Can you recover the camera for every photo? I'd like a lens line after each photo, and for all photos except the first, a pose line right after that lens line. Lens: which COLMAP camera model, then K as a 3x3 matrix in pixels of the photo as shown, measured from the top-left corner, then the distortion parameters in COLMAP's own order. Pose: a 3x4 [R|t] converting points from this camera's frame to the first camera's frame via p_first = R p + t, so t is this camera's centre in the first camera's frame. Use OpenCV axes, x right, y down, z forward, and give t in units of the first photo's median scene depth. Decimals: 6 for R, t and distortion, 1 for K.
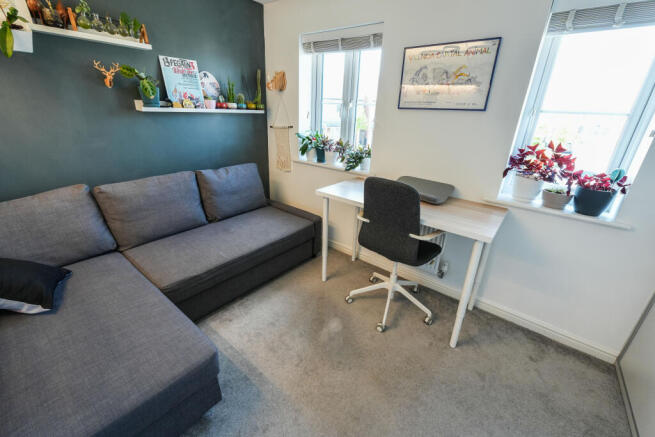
lens RADIAL K [[275.7, 0, 327.5], [0, 275.7, 218.5], [0, 0, 1]] dist [-0.000431, -0.000232]
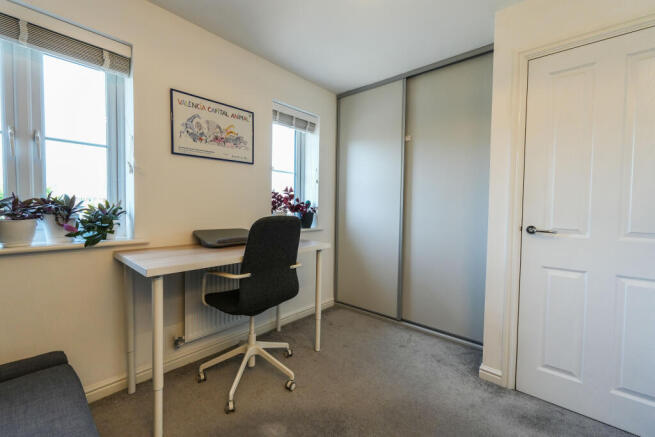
lens RADIAL K [[275.7, 0, 327.5], [0, 275.7, 218.5], [0, 0, 1]] dist [-0.000431, -0.000232]
pose [[0.049320, -0.081798, 0.995428, -0.633512], [0.363402, 0.929800, 0.058400, -0.106820], [-0.930326, 0.358860, 0.075584, 0.643141]]
